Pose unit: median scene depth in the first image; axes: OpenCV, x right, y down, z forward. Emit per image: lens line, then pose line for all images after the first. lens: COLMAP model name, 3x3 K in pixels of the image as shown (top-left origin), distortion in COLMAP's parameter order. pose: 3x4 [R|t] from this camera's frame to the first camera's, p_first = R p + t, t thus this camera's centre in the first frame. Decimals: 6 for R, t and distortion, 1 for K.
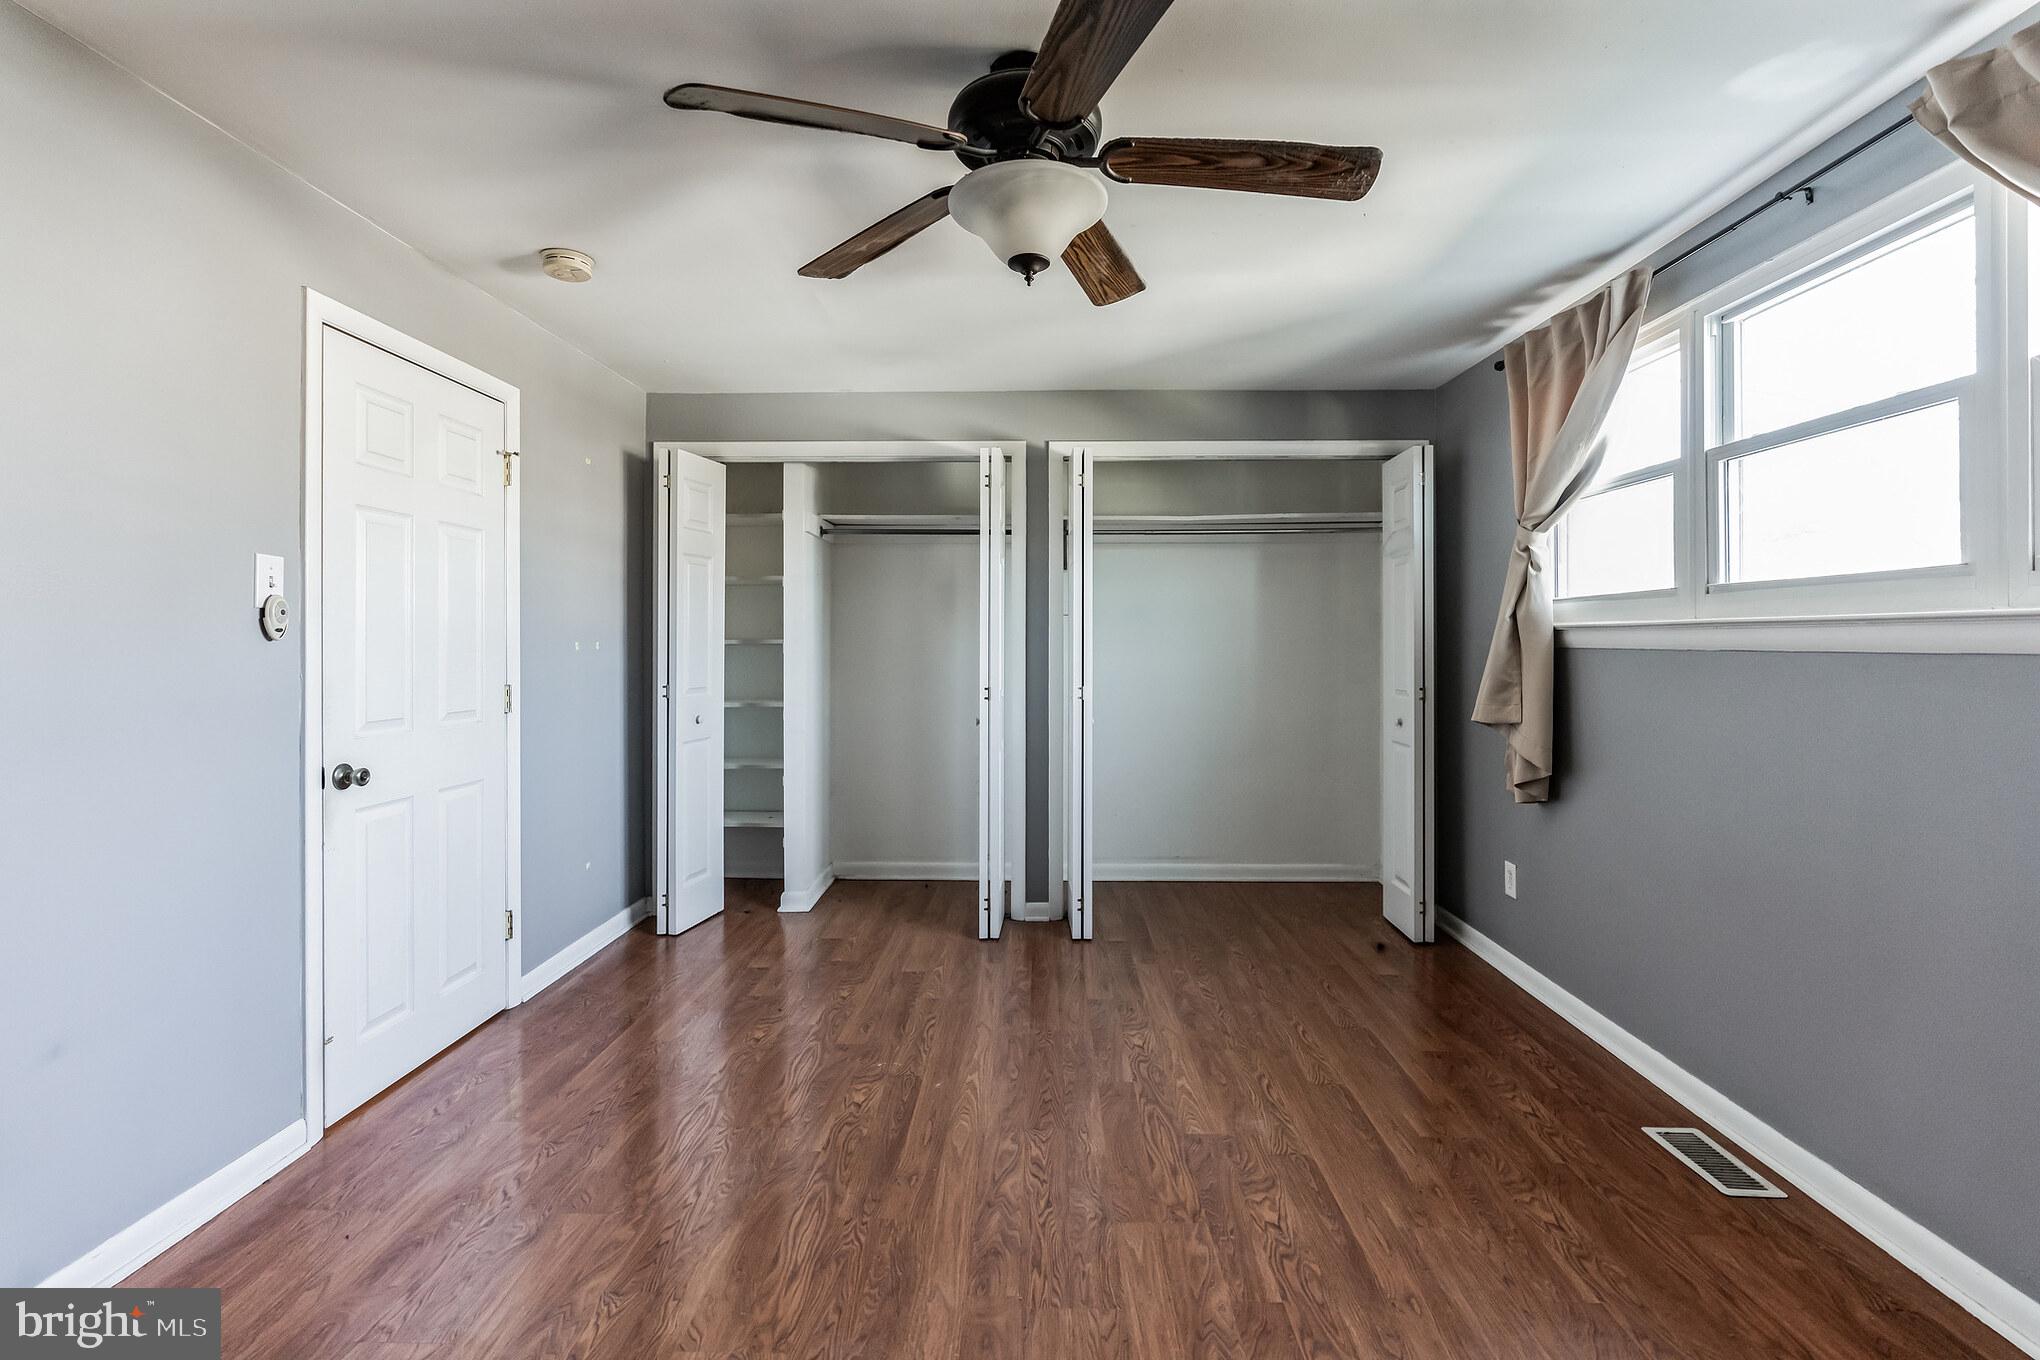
lens RADIAL K [[952.3, 0, 1019.1], [0, 952.3, 640.7], [0, 0, 1]] dist [-0.000947, 0.000907]
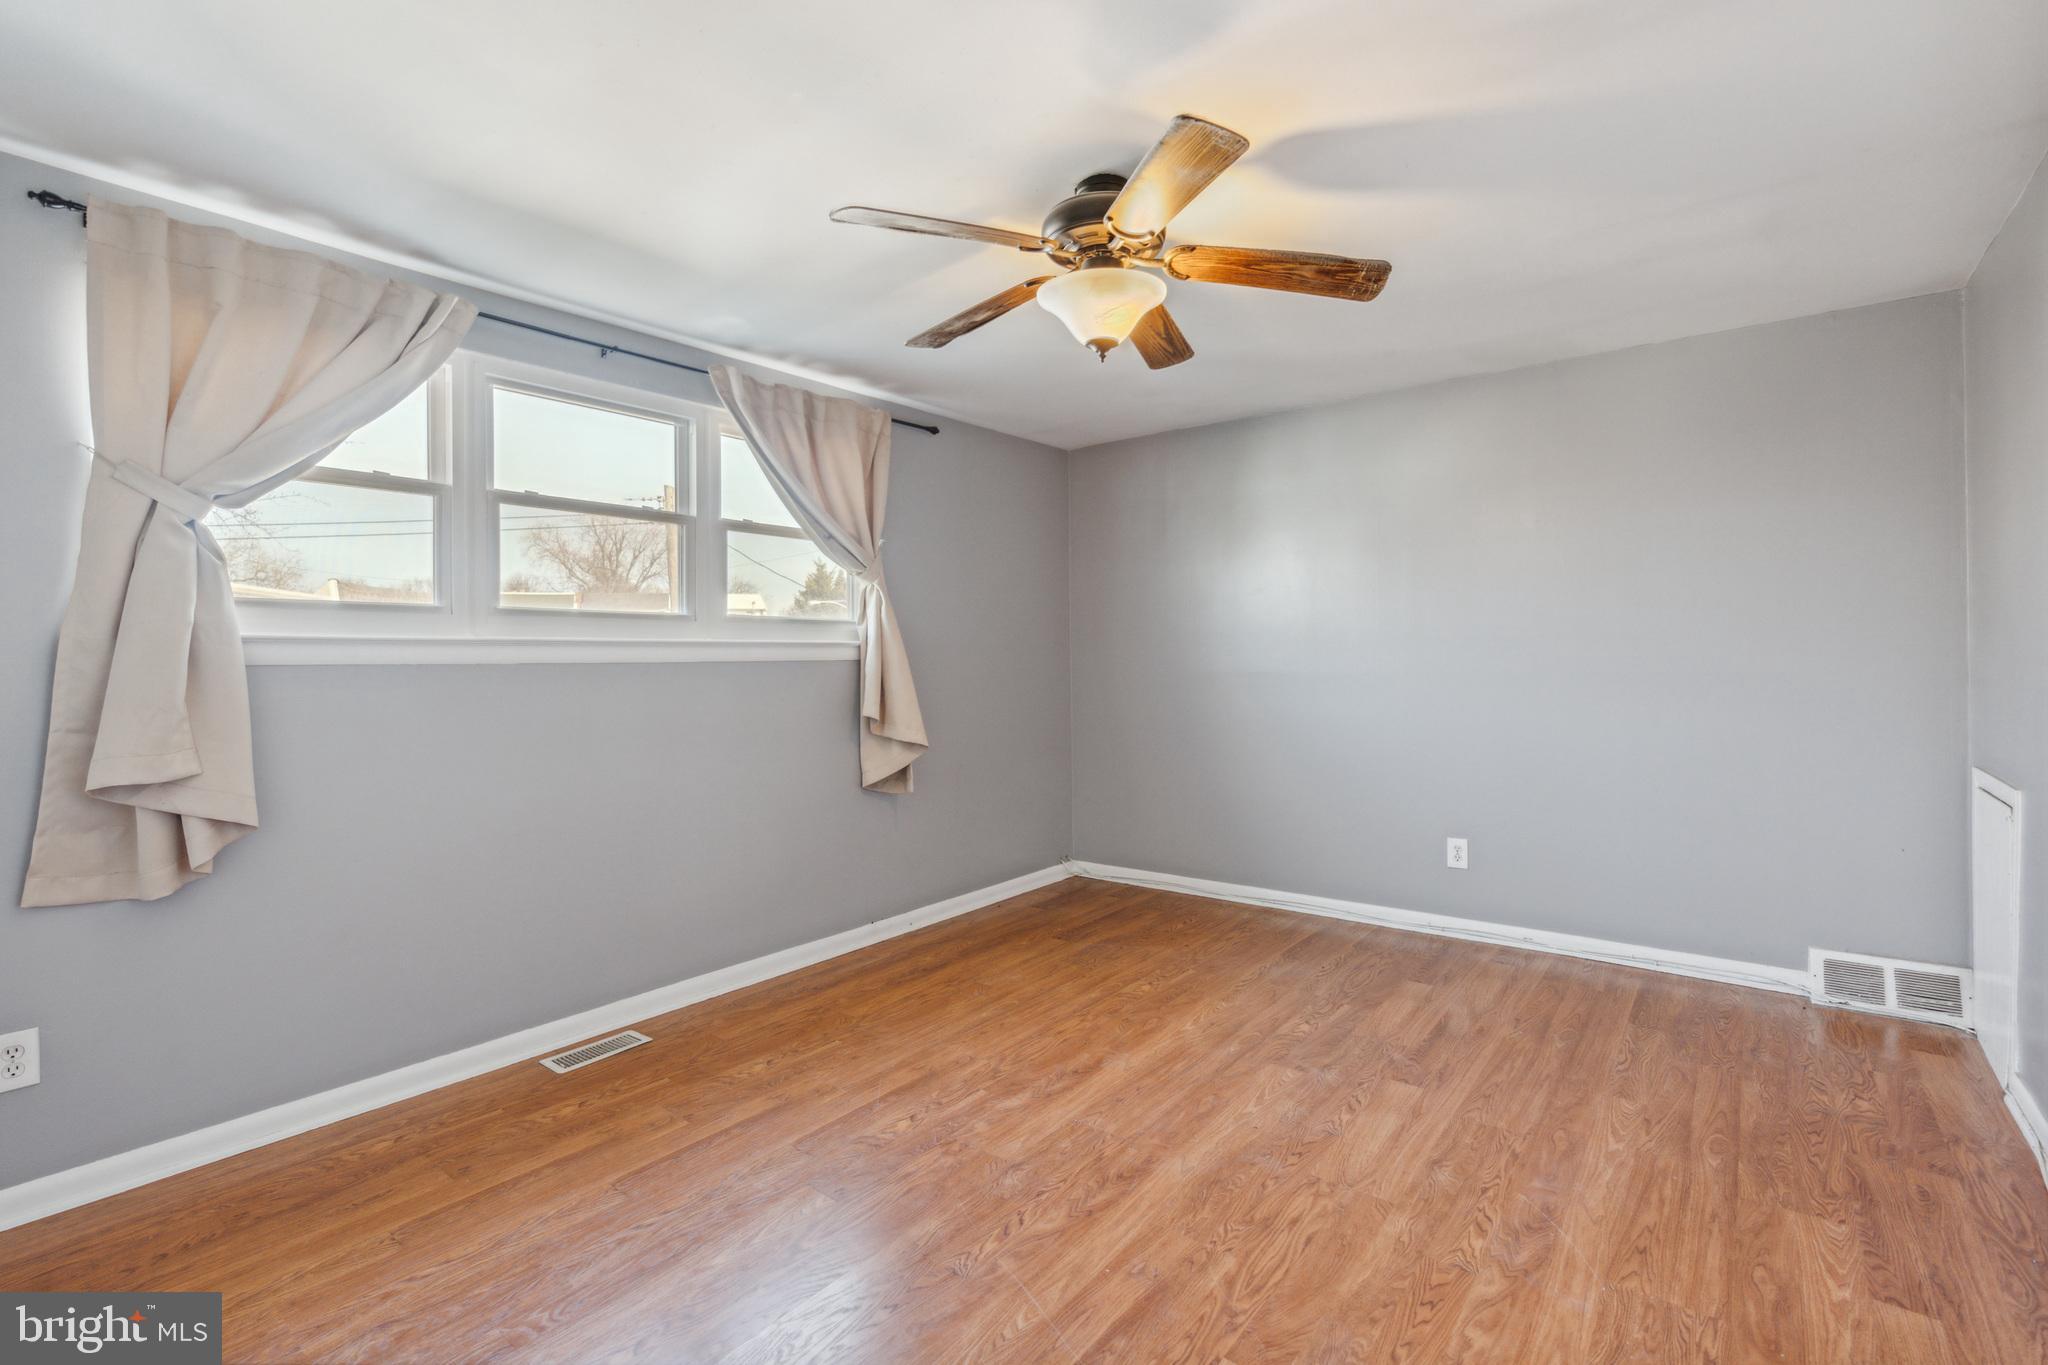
lens RADIAL K [[947.1, 0, 1024.1], [0, 947.1, 665.6], [0, 0, 1]] dist [-0.000776, 0.000830]
pose [[-0.806703, 0.002088, 0.590954, -0.531488], [0.008057, 0.999940, 0.007465, 0.009412], [-0.590903, 0.010783, -0.806671, 1.728860]]
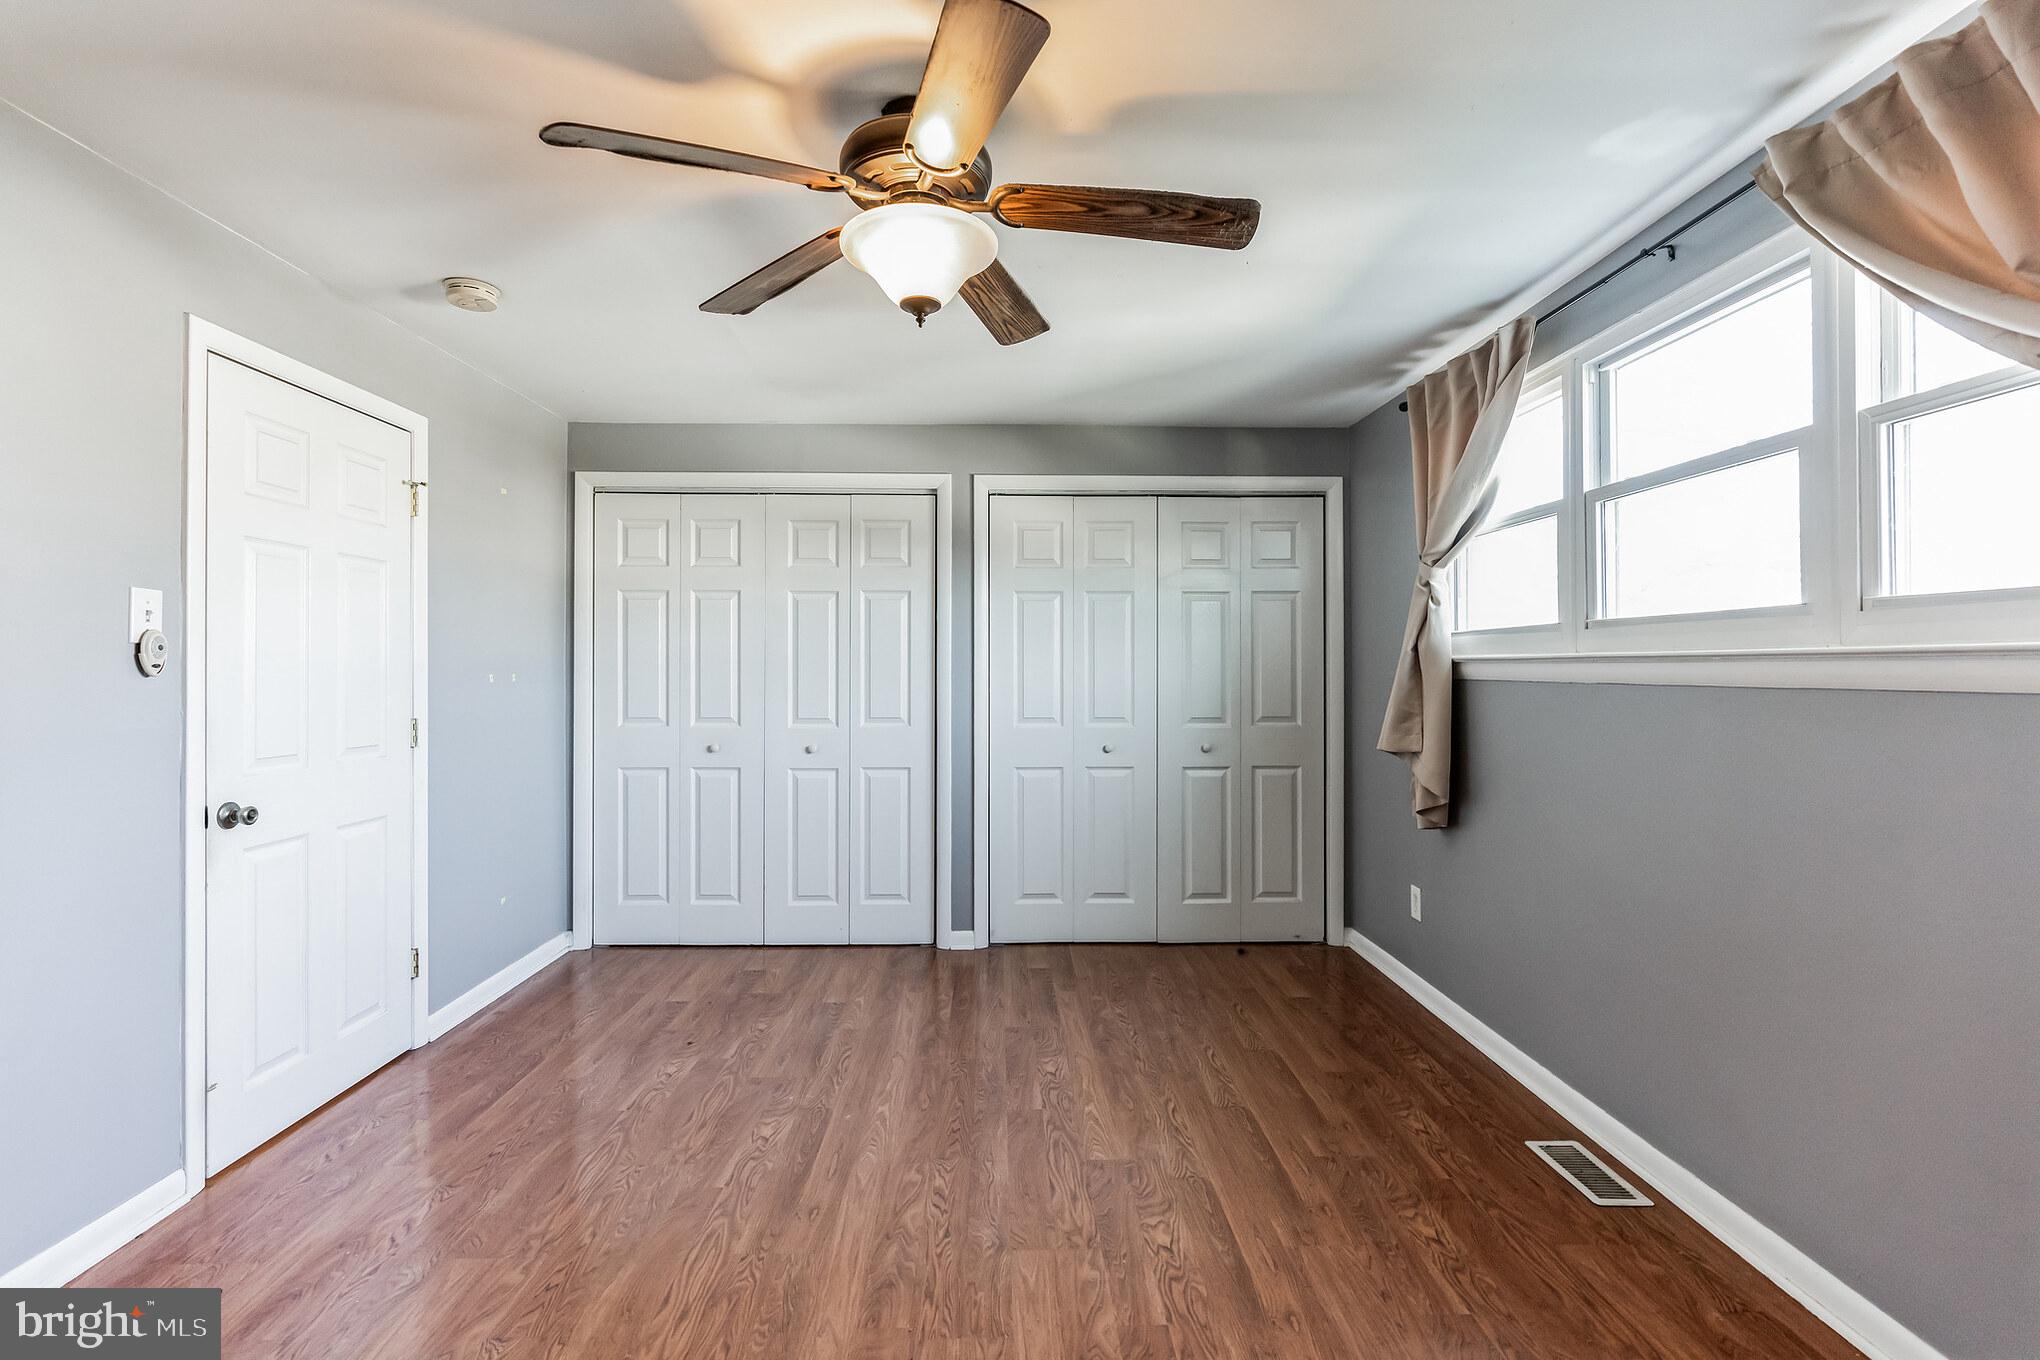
lens RADIAL K [[943.4, 0, 1020.1], [0, 943.4, 663.2], [0, 0, 1]] dist [-0.000776, 0.000830]
pose [[0.998753, -0.000909, 0.049918, 0.055522], [0.001115, 0.999991, -0.004107, -0.009118], [-0.049914, 0.004157, 0.998745, -0.005448]]
